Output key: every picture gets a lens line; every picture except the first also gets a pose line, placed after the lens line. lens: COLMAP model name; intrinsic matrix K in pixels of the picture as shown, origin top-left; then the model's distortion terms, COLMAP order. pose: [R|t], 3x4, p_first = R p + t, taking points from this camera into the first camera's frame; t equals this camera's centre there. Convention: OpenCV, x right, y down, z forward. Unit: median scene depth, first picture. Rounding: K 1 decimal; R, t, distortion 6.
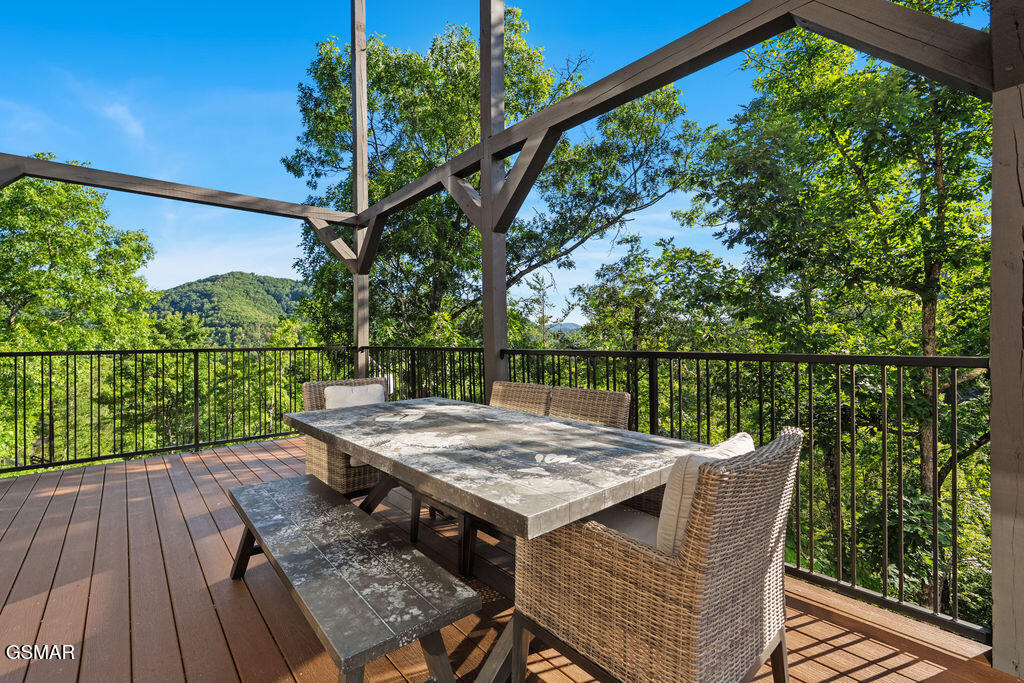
lens RADIAL K [[451.0, 0, 512.3], [0, 451.0, 337.3], [0, 0, 1]] dist [-0.011470, 0.000858]
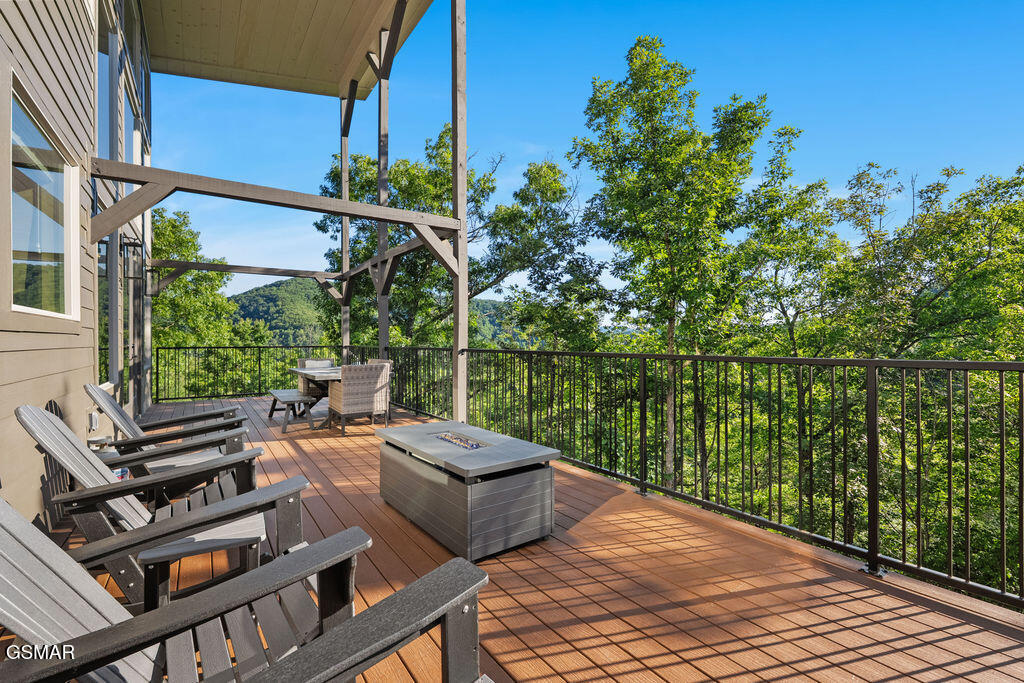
lens RADIAL K [[451.0, 0, 512.1], [0, 451.0, 343.9], [0, 0, 1]] dist [-0.011470, 0.000858]
pose [[0.994137, 0.007811, -0.107848, 0.127536], [-0.006960, 0.999942, 0.008260, -0.002435], [0.107906, -0.007461, 0.994133, -0.175979]]
